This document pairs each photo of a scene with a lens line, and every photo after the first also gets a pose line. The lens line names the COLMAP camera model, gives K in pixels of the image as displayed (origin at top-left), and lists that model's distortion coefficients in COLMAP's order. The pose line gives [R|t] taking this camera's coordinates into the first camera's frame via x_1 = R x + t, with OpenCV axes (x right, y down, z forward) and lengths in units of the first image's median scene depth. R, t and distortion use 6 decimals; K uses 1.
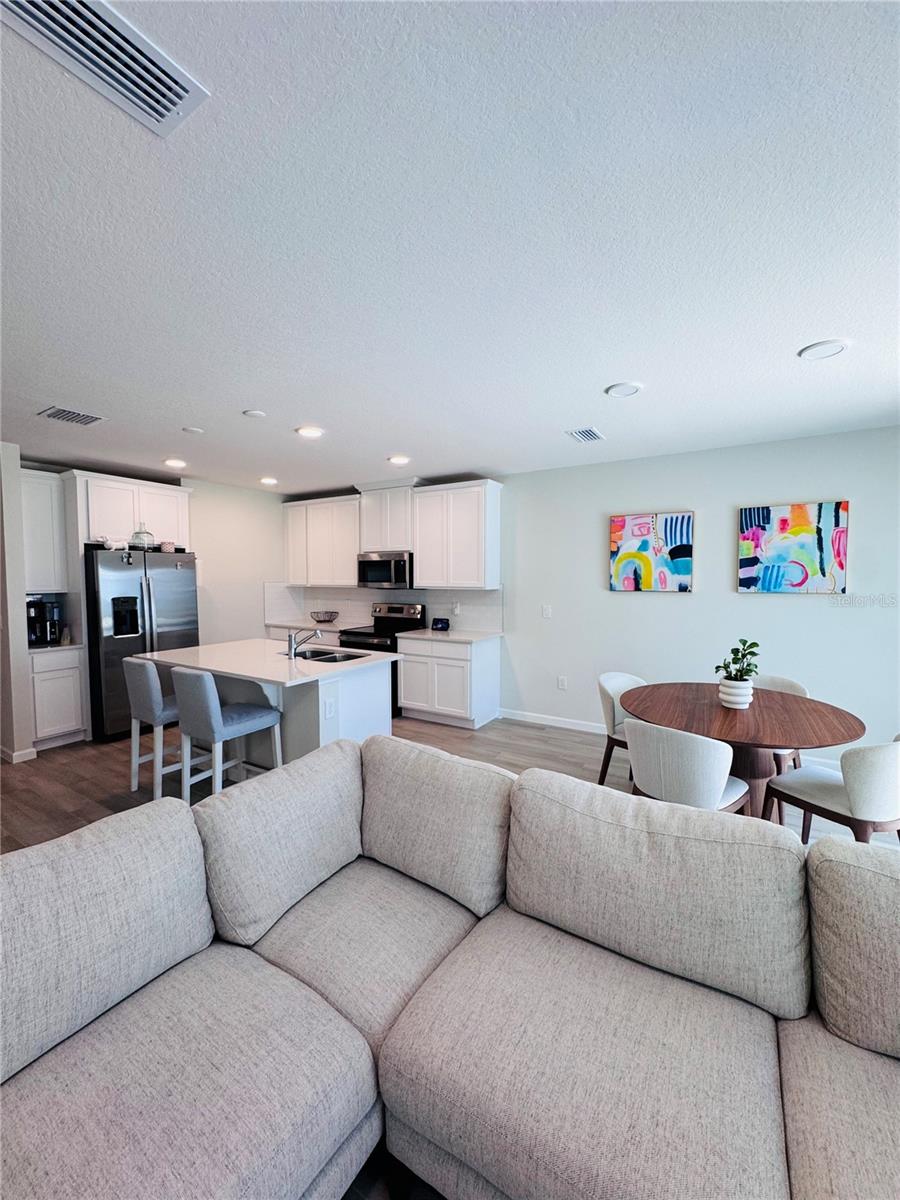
lens RADIAL K [[481.9, 0, 450.0], [0, 481.9, 600.0], [0, 0, 1]] dist [0.002449, 0.000279]
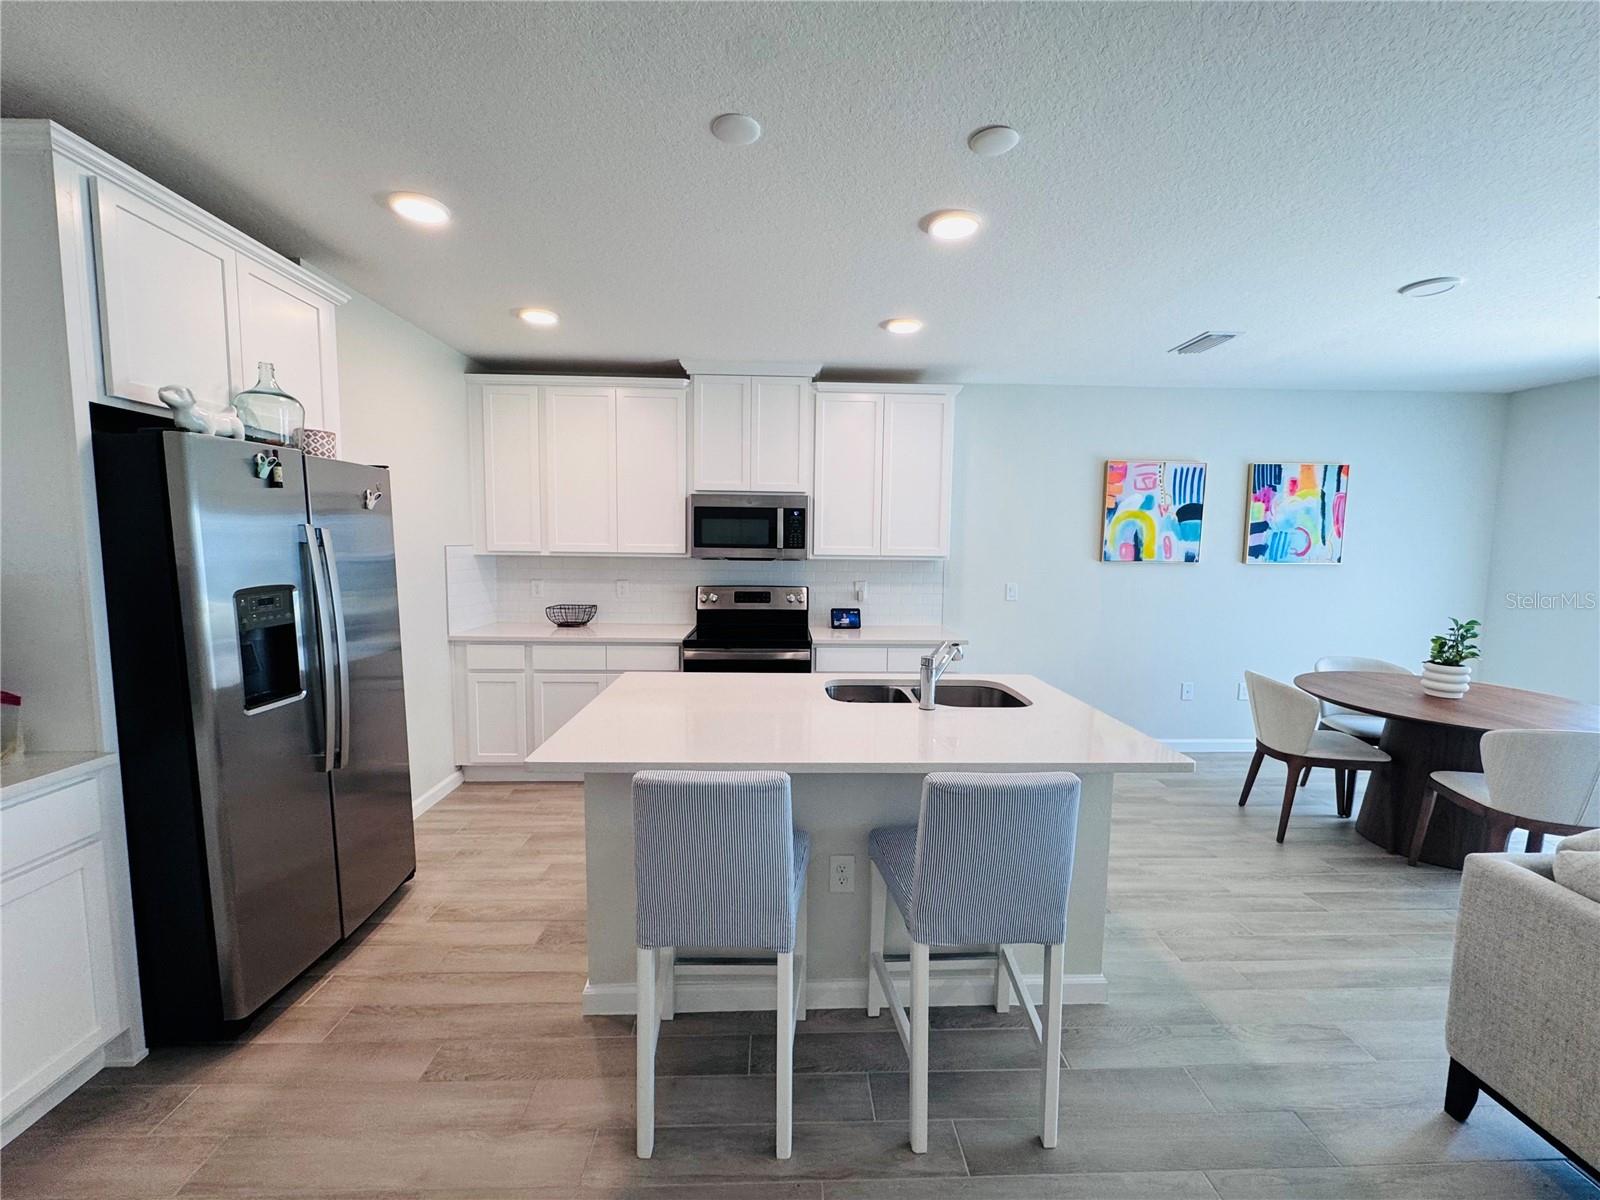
lens RADIAL K [[642.5, 0, 800.0], [0, 642.5, 600.0], [0, 0, 1]] dist [0.002449, 0.000279]
pose [[0.828899, -0.037868, 0.558115, -0.644510], [0.014445, 0.998822, 0.046315, -0.012839], [-0.559212, -0.030329, 0.828470, 0.458011]]
